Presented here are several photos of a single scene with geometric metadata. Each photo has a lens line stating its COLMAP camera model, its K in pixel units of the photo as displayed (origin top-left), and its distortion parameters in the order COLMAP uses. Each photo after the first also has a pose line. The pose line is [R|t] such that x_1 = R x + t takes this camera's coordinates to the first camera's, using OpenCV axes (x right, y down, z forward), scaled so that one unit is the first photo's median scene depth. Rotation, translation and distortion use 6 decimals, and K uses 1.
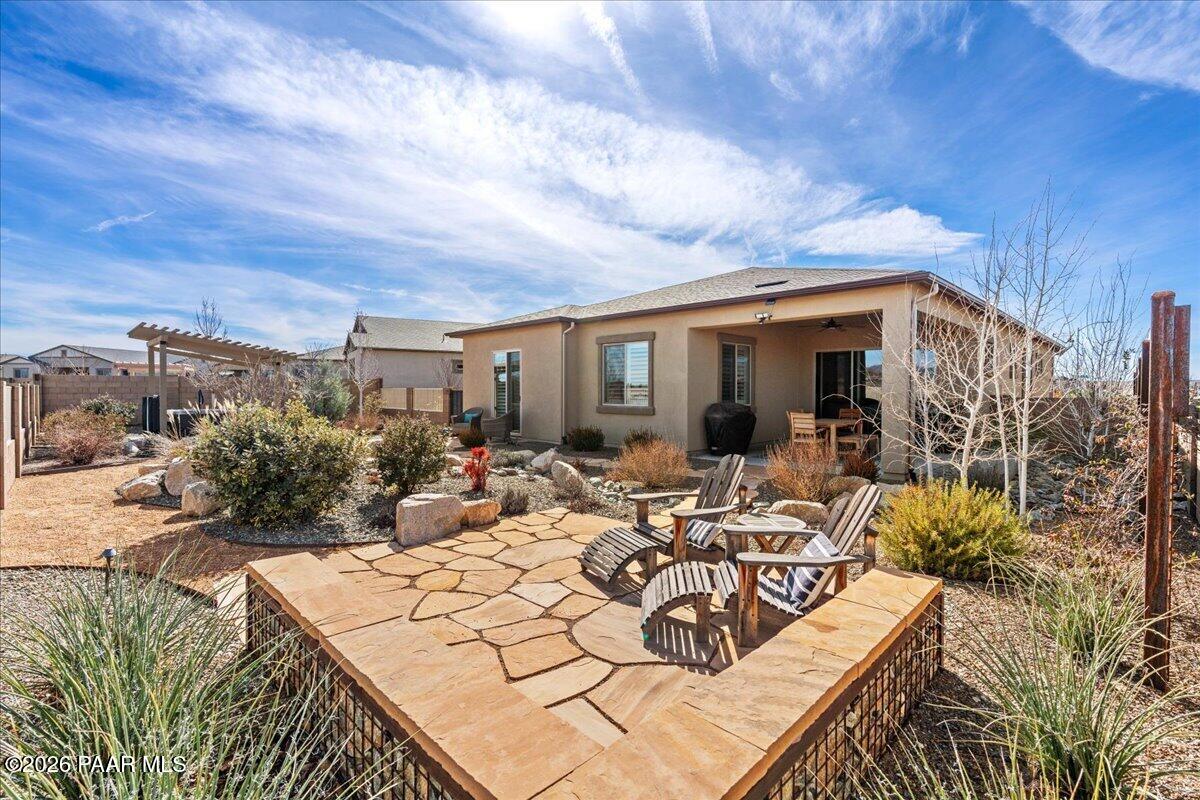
lens RADIAL K [[529.2, 0, 598.9], [0, 529.2, 396.4], [0, 0, 1]] dist [-0.001456, 0.000110]
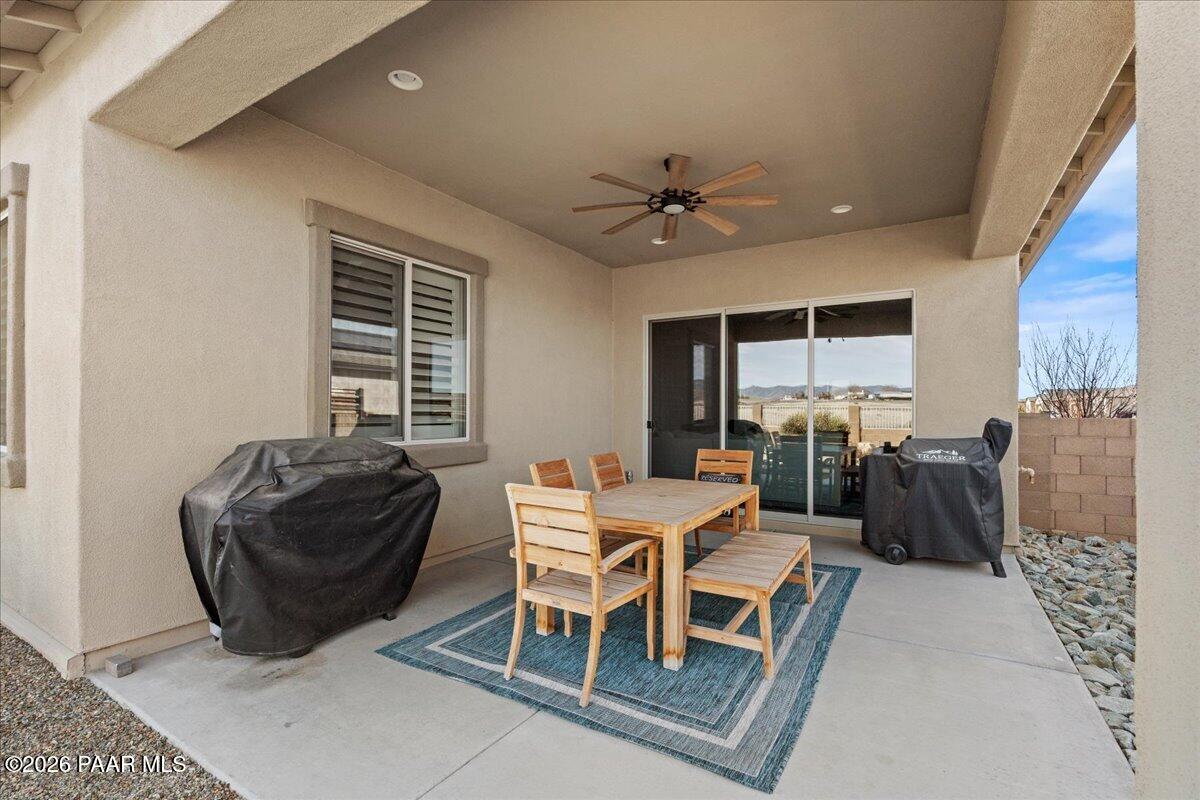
lens RADIAL K [[529.2, 0, 598.9], [0, 529.2, 396.4], [0, 0, 1]] dist [-0.001456, 0.000110]
pose [[0.973121, 0.011032, 0.230032, 0.342956], [-0.000947, 0.999035, -0.043906, 0.001156], [-0.230294, 0.042508, 0.972192, 0.739890]]
